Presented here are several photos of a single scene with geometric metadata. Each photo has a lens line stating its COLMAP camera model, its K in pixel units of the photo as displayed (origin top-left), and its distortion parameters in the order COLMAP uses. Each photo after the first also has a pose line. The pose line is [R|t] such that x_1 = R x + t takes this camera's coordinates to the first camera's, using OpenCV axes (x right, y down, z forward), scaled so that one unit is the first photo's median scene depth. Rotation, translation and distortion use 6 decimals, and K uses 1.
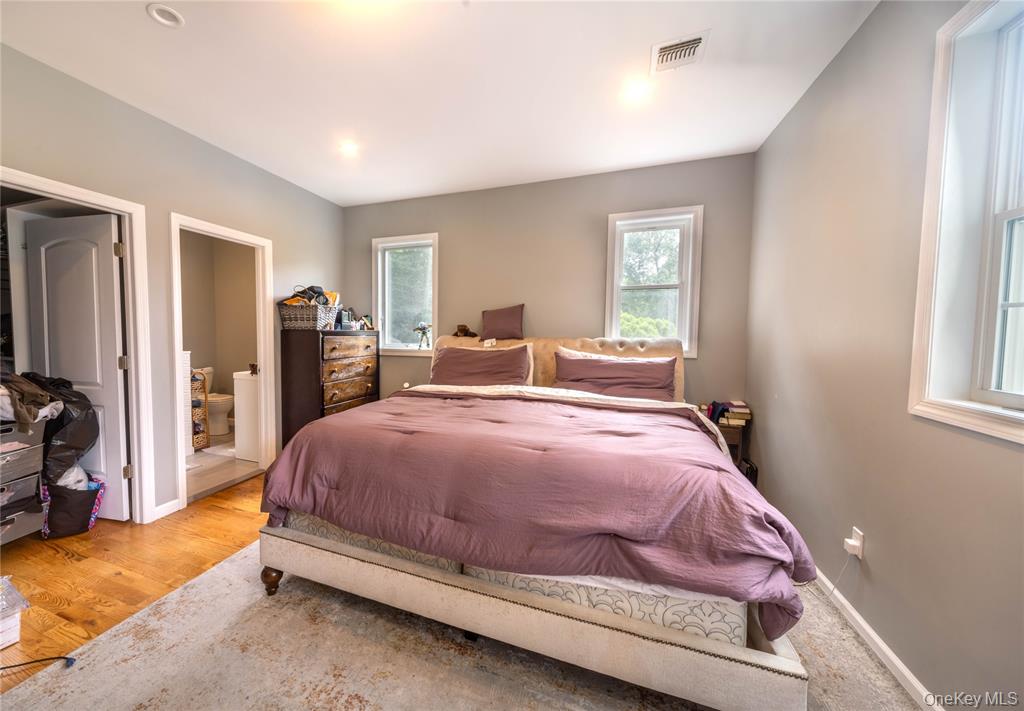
lens RADIAL K [[410.5, 0, 512.0], [0, 410.5, 355.5], [0, 0, 1]] dist [0.008087, 0.000019]
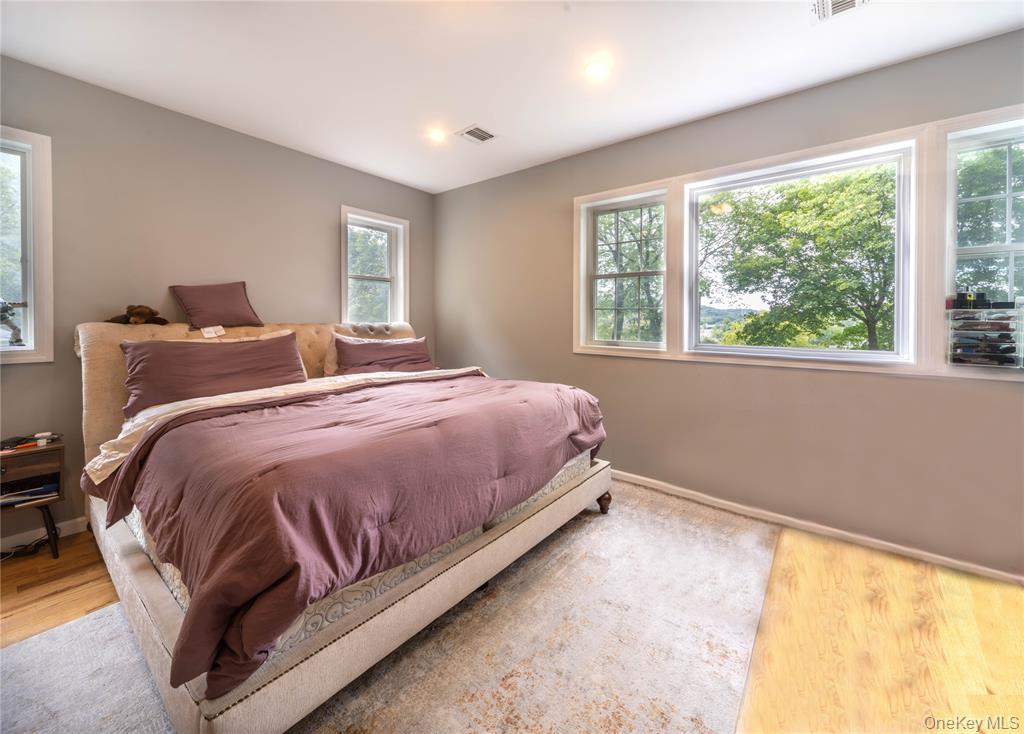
lens RADIAL K [[400.3, 0, 510.6], [0, 400.3, 325.5], [0, 0, 1]] dist [0.000628, 0.000149]
pose [[0.285173, -0.016138, 0.958340, -1.046577], [0.051543, 0.998670, 0.001479, -0.029116], [-0.957089, 0.048974, 0.285625, 0.538712]]
